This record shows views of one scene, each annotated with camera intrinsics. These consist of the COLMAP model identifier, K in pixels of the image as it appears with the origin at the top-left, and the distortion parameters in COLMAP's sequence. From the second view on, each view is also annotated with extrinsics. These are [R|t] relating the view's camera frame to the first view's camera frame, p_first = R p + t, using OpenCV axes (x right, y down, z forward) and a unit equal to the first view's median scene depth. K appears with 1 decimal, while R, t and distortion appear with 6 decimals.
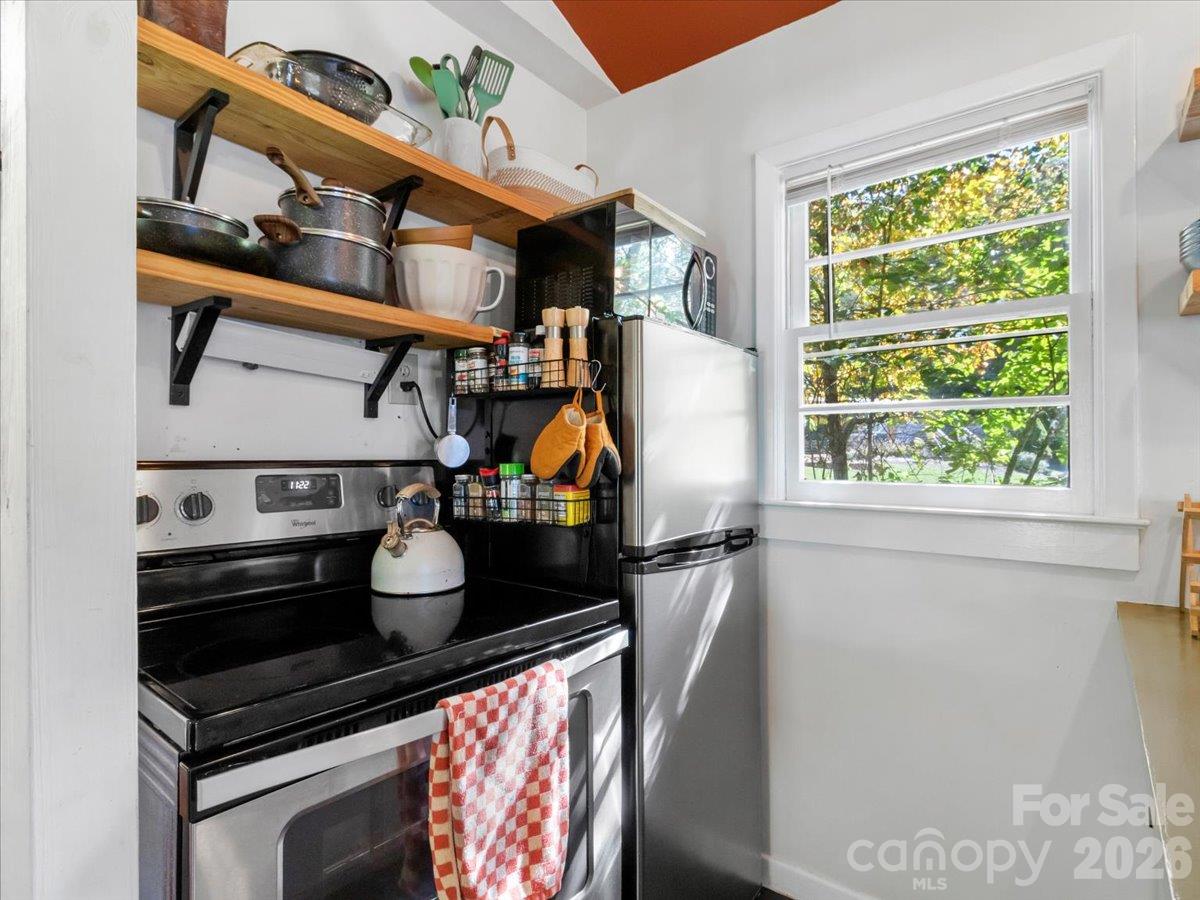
lens RADIAL K [[630.3, 0, 597.2], [0, 630.3, 449.3], [0, 0, 1]] dist [0.002002, 0.001062]
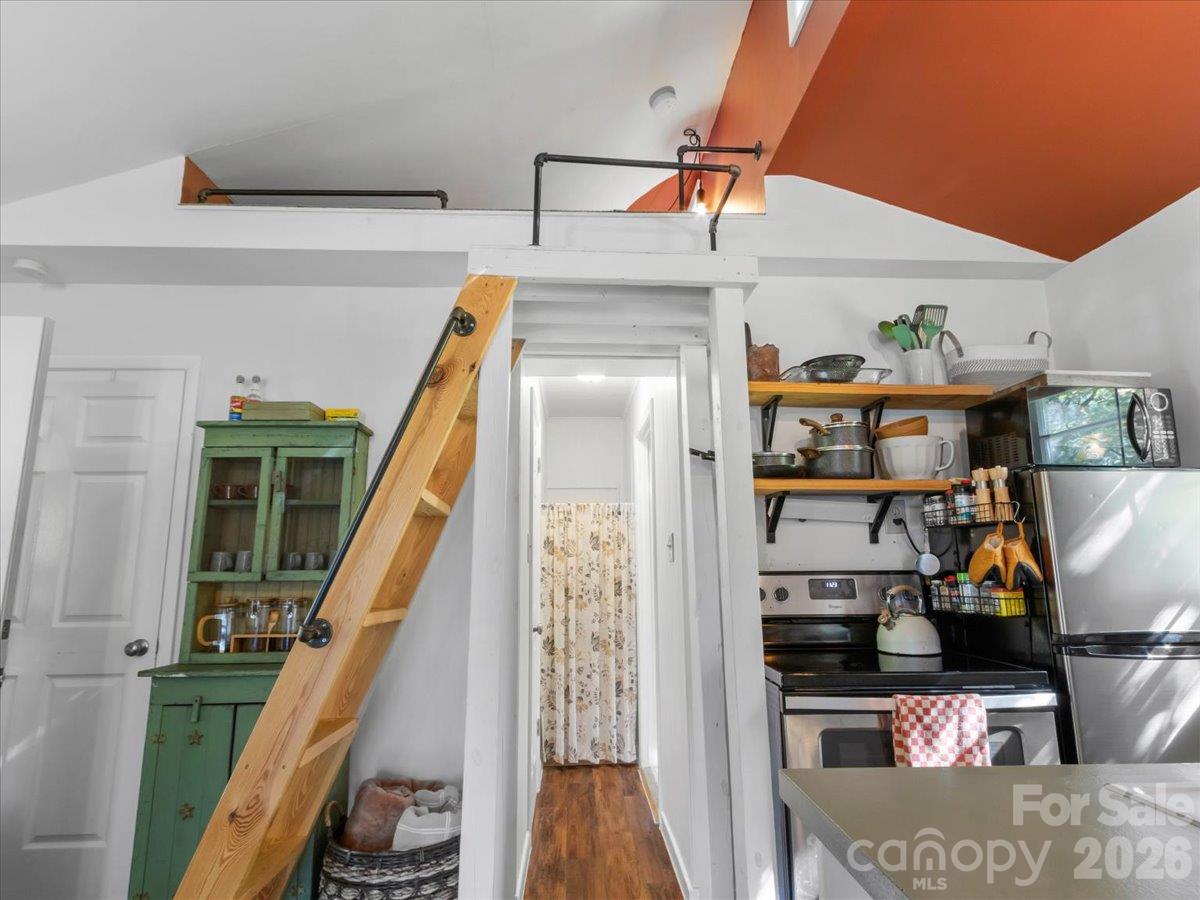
lens RADIAL K [[613.7, 0, 599.9], [0, 613.7, 461.3], [0, 0, 1]] dist [0.001622, -0.000215]
pose [[0.652296, -0.132998, -0.746204, 0.431501], [0.015735, 0.986649, -0.162098, -0.016458], [0.757801, 0.093994, 0.645681, -0.635530]]
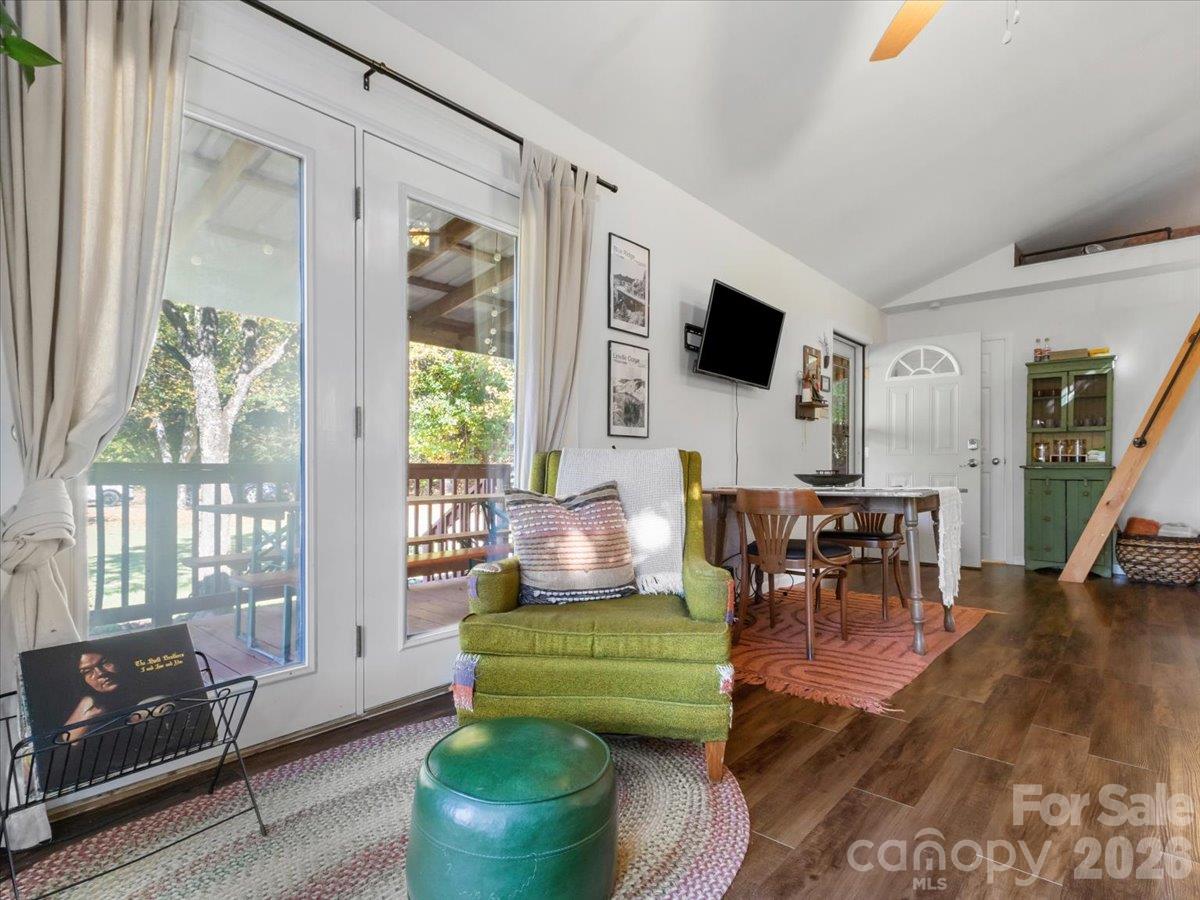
lens RADIAL K [[618.8, 0, 598.7], [0, 618.8, 465.8], [0, 0, 1]] dist [0.004695, -0.002139]
pose [[-0.056819, -0.002287, -0.998382, 2.518349], [0.003958, 0.999989, -0.002516, 0.228946], [0.998377, -0.004094, -0.056810, -2.877346]]
